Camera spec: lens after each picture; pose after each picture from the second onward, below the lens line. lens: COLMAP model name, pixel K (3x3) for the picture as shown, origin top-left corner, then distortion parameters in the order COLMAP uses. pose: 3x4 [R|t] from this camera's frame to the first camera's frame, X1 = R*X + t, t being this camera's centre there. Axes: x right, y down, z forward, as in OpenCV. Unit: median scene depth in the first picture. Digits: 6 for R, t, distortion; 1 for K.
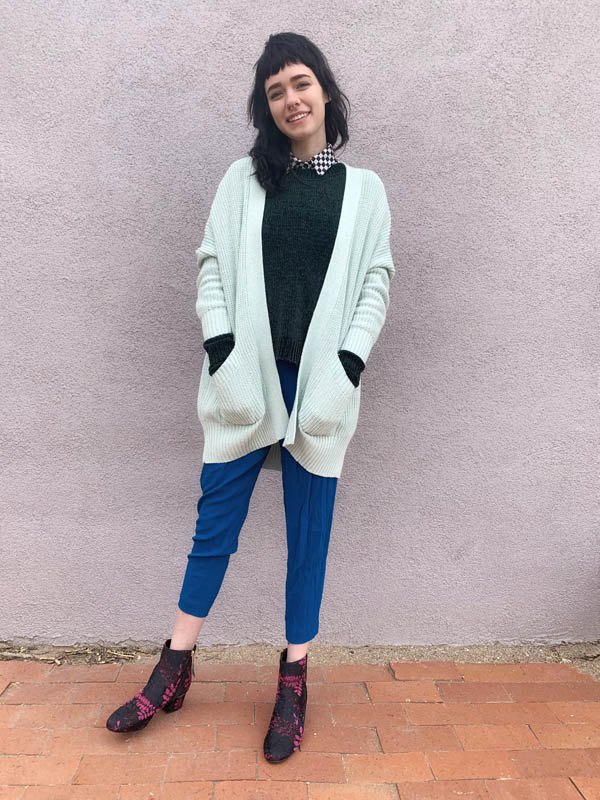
lens RADIAL K [[653.9, 0, 298.4], [0, 653.9, 394.1], [0, 0, 1]] dist [0.000657, -0.005282]
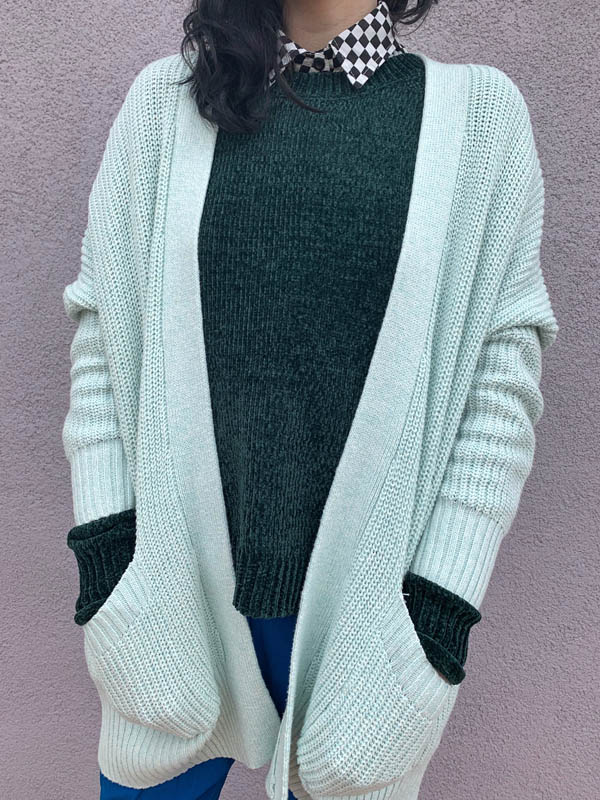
lens RADIAL K [[653.9, 0, 300.2], [0, 653.9, 397.8], [0, 0, 1]] dist [0.000657, -0.005282]
pose [[0.993449, 0.004246, -0.114195, 0.034342], [0.008403, 0.993890, 0.110055, -0.159031], [0.113965, -0.110294, 0.987344, 0.492282]]
